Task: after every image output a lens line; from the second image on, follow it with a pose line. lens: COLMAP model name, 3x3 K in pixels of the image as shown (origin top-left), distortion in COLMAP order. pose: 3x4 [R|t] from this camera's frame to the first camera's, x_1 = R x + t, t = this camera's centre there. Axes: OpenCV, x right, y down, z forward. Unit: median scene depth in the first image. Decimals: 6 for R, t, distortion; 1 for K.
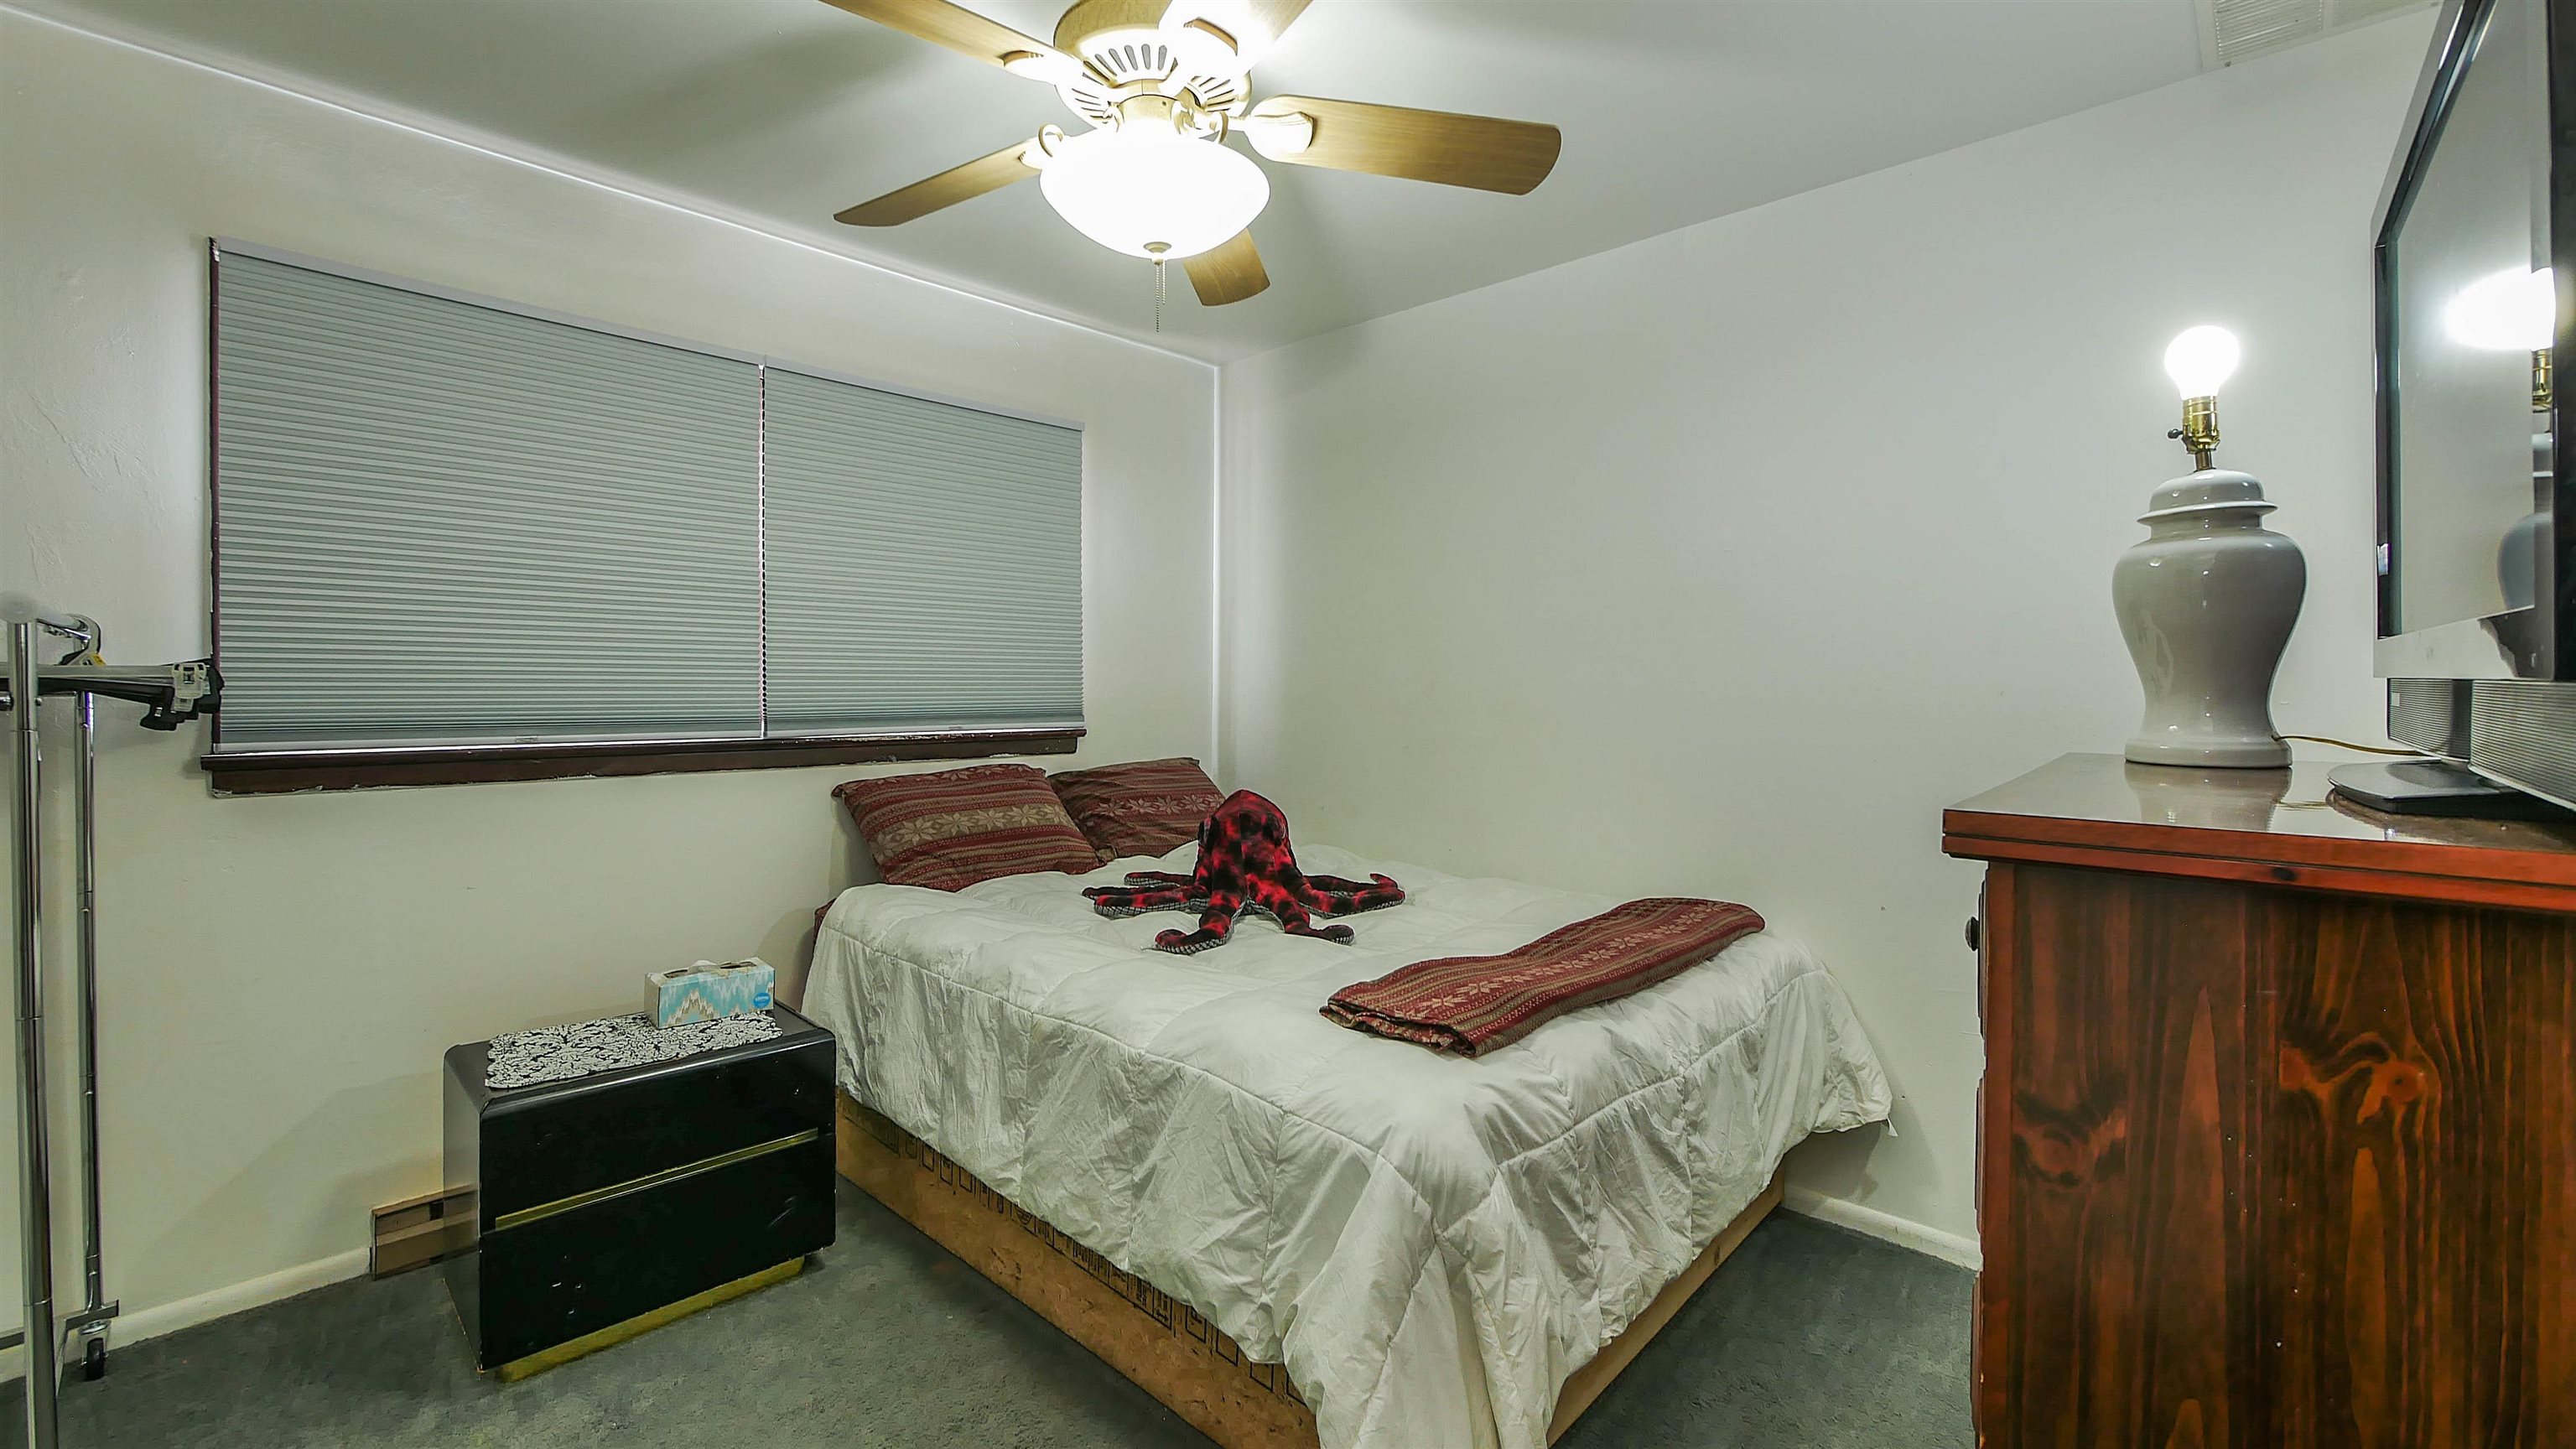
lens RADIAL K [[1062.5, 0, 1278.3], [0, 1062.5, 707.7], [0, 0, 1]] dist [-0.009551, 0.000861]
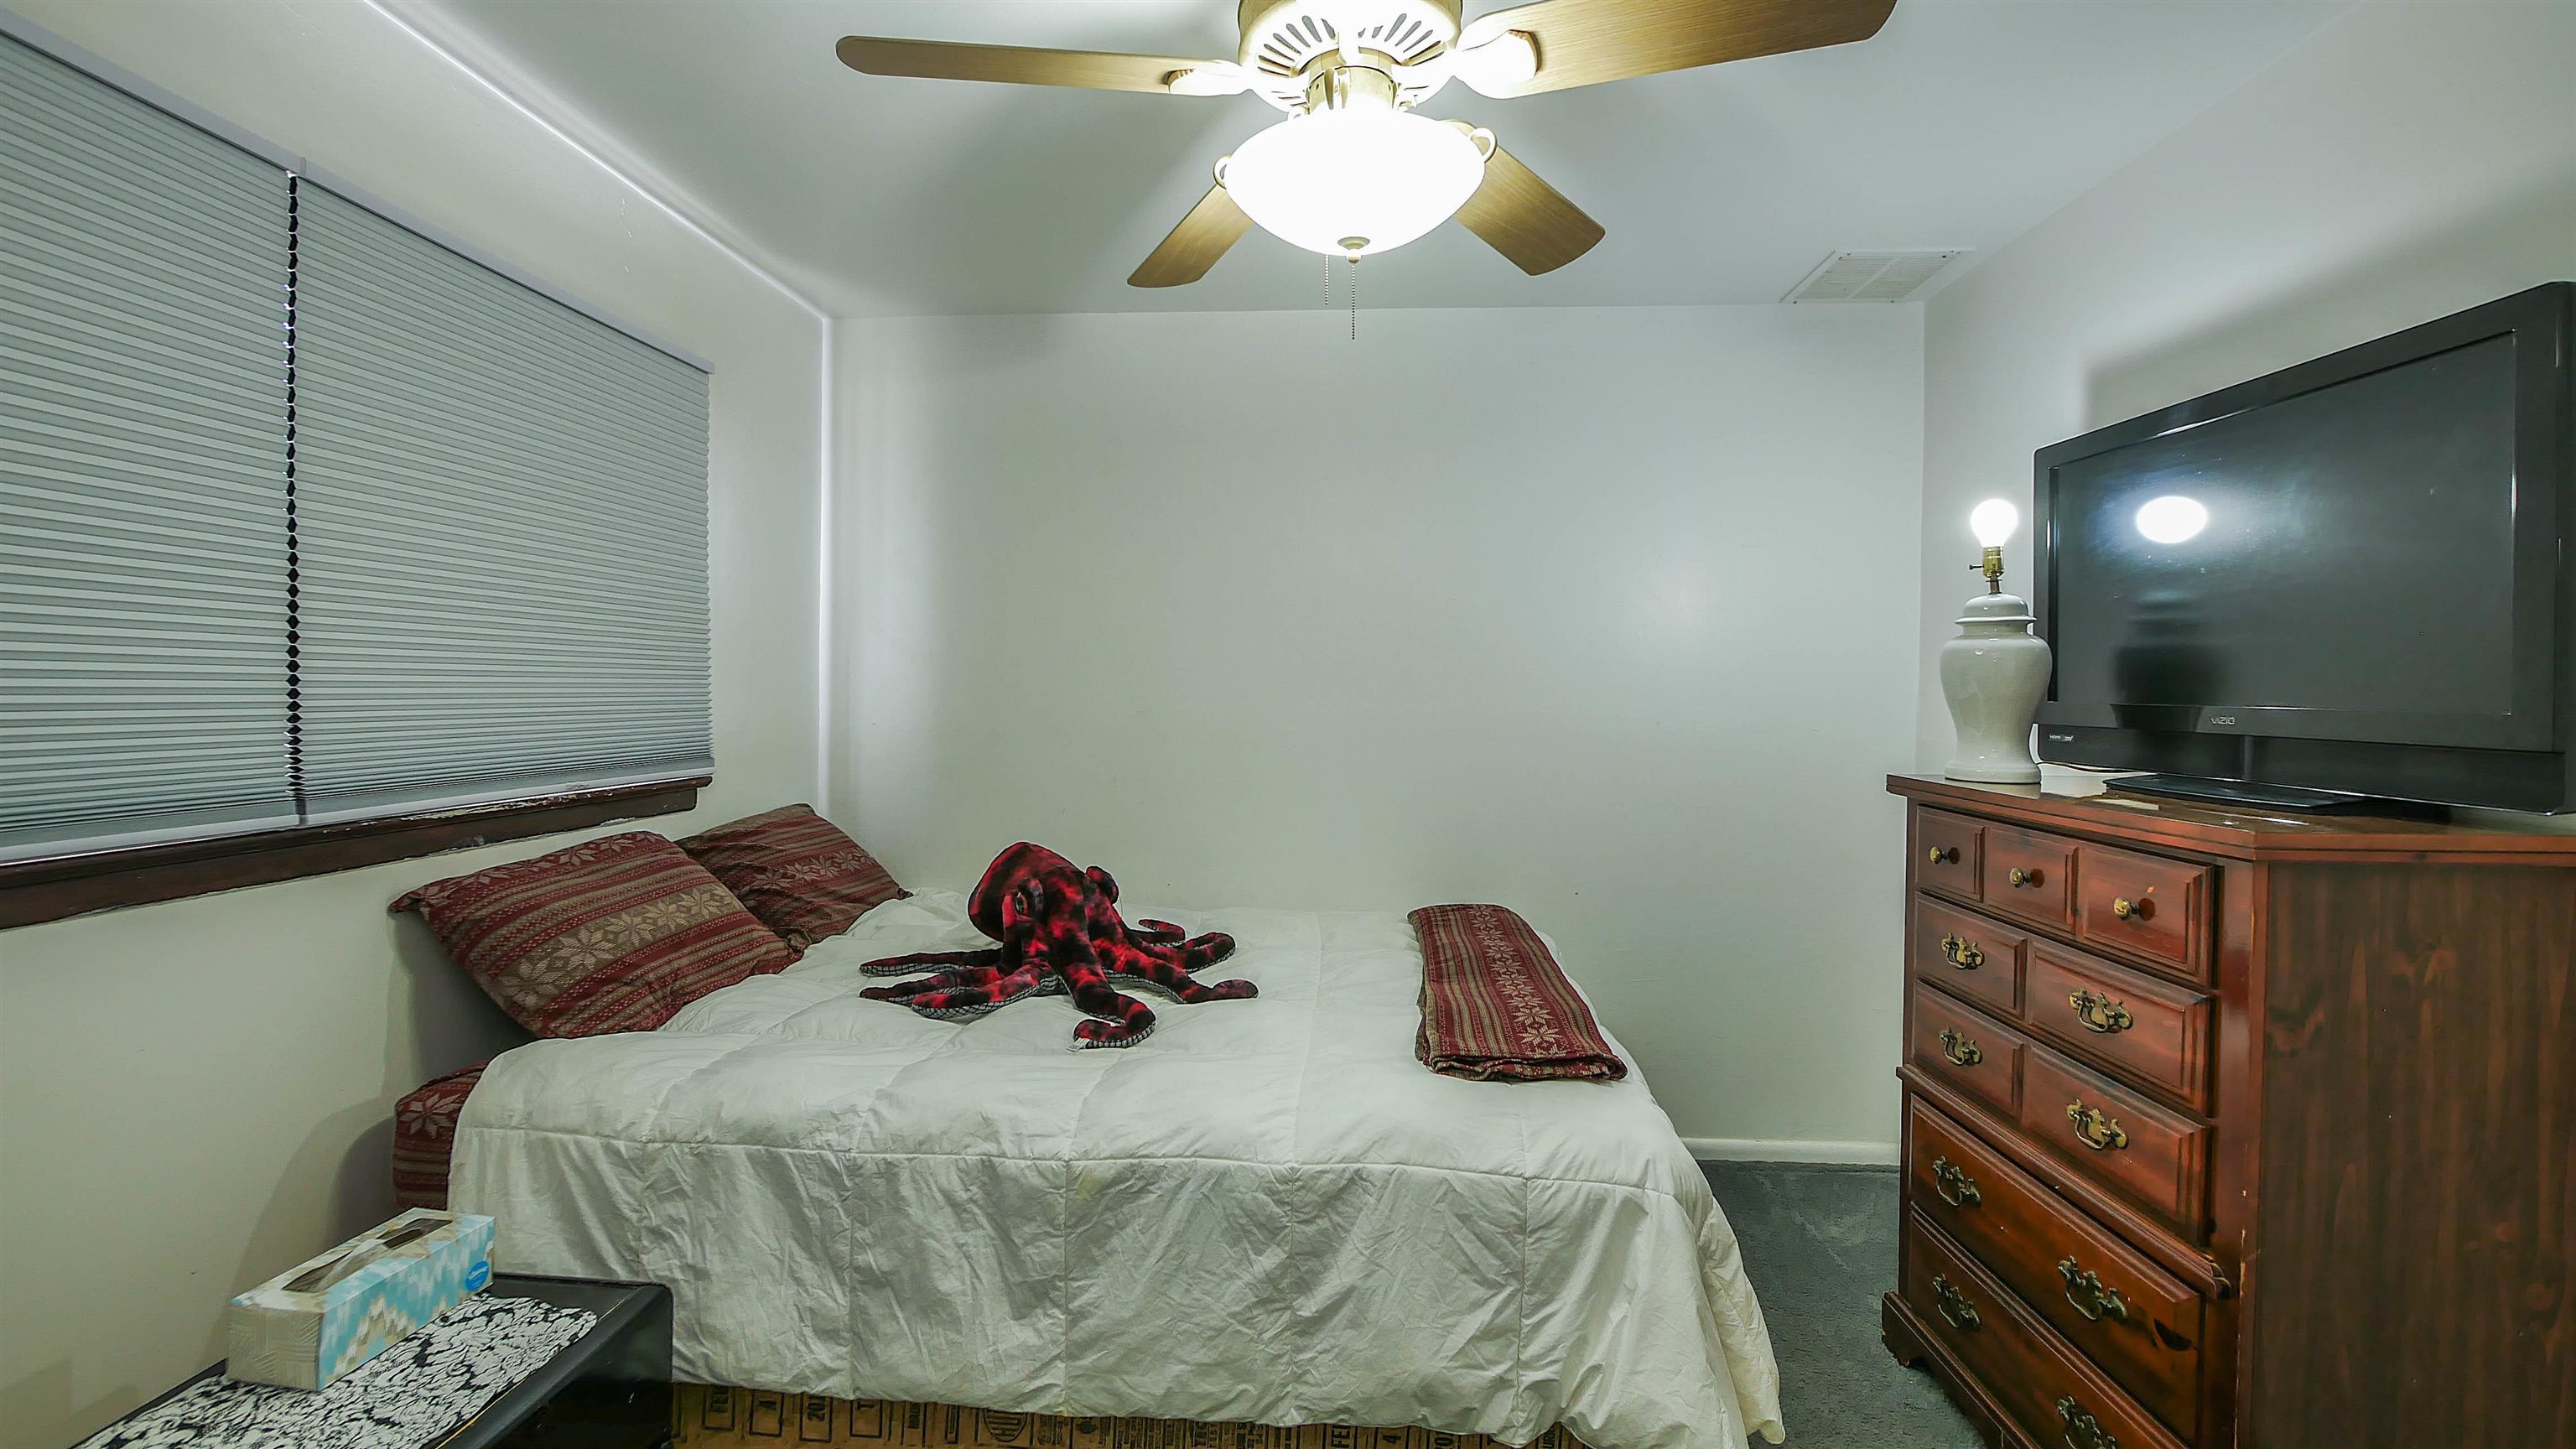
lens RADIAL K [[1062.5, 0, 1276.2], [0, 1062.5, 713.0], [0, 0, 1]] dist [-0.009551, 0.000861]
pose [[0.765614, -0.011098, 0.643204, -0.600534], [0.009342, 0.999938, 0.006132, -0.042243], [-0.643232, 0.001314, 0.765670, 0.304052]]
